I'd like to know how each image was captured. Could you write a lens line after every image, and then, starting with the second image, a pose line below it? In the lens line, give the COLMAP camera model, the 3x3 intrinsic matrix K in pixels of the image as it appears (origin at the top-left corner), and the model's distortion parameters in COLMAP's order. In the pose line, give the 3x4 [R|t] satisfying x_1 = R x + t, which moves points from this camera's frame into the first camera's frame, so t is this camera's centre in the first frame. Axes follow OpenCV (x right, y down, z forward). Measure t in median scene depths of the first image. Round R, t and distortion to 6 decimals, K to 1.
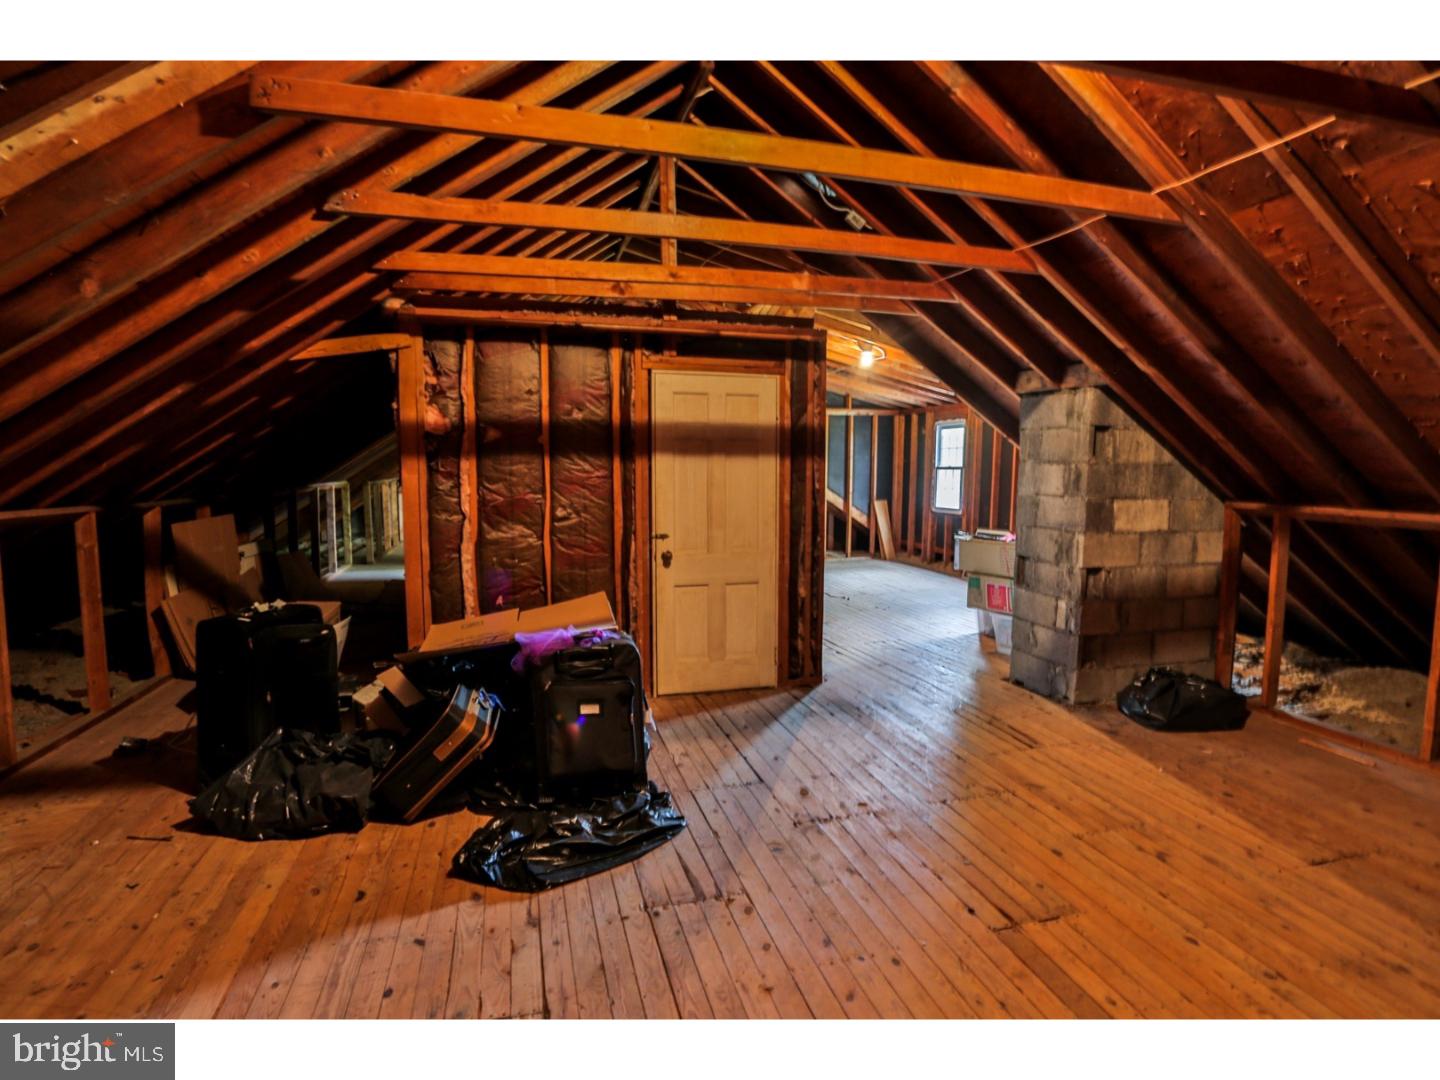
lens RADIAL K [[762.9, 0, 720.0], [0, 762.9, 540.0], [0, 0, 1]] dist [-0.005287, 0.000783]
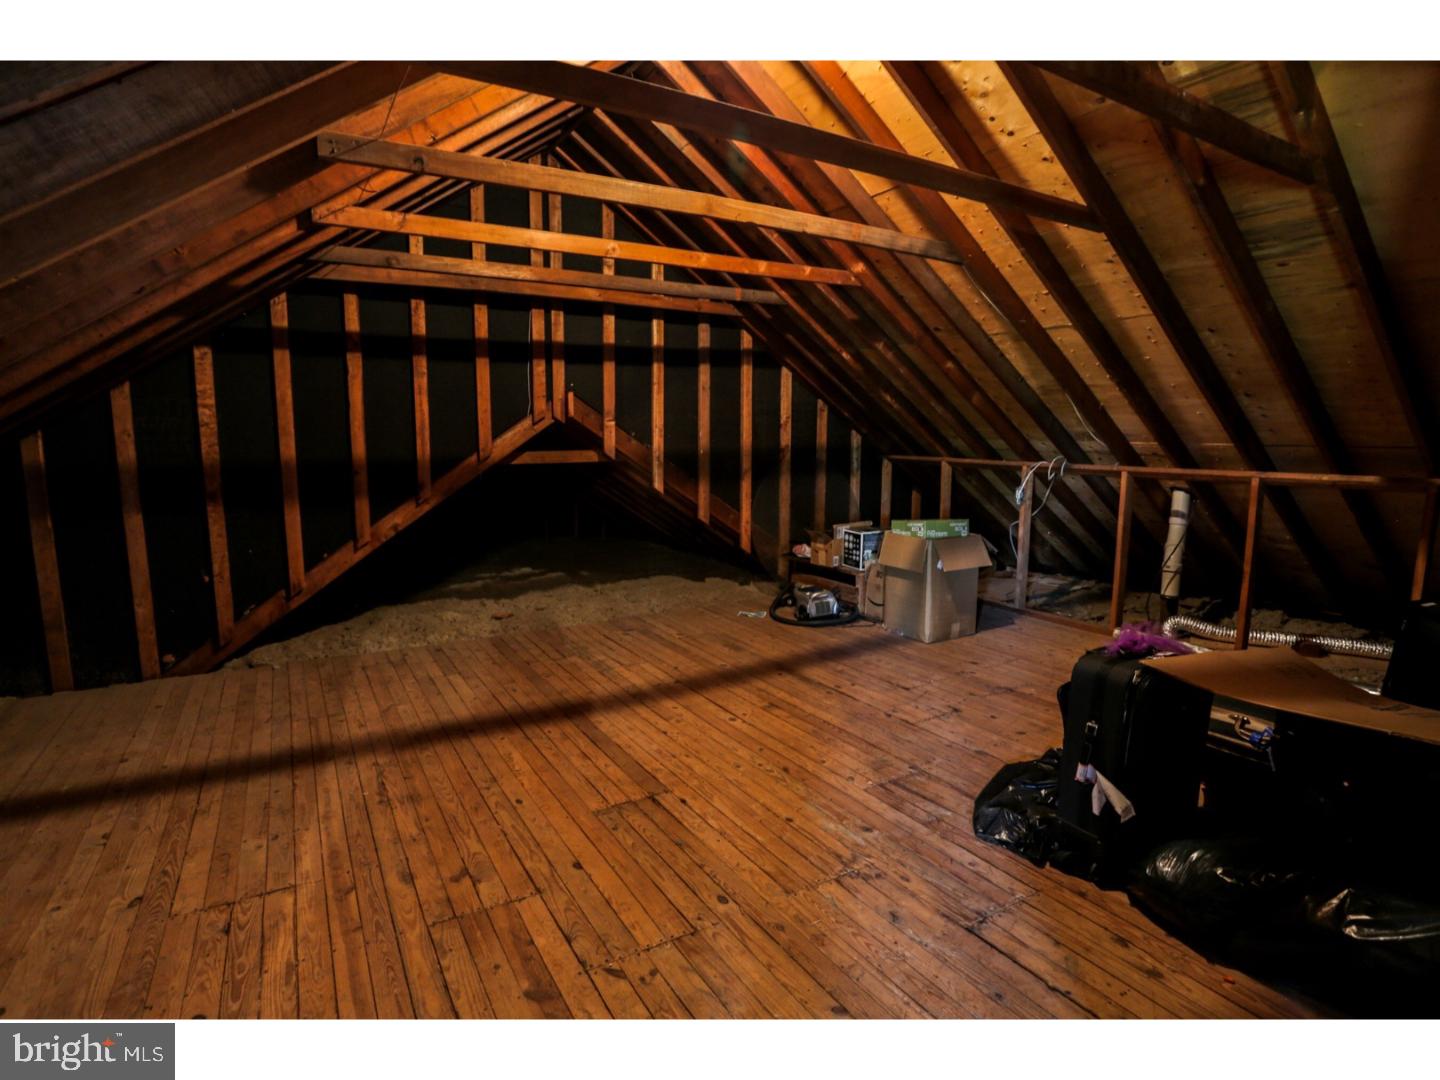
lens RADIAL K [[762.9, 0, 720.0], [0, 762.9, 540.0], [0, 0, 1]] dist [-0.005287, 0.000783]
pose [[-0.964206, 0.028565, -0.263610, 0.556394], [-0.031658, 0.974667, 0.221410, -0.182992], [0.263256, 0.221830, -0.938876, 1.977418]]
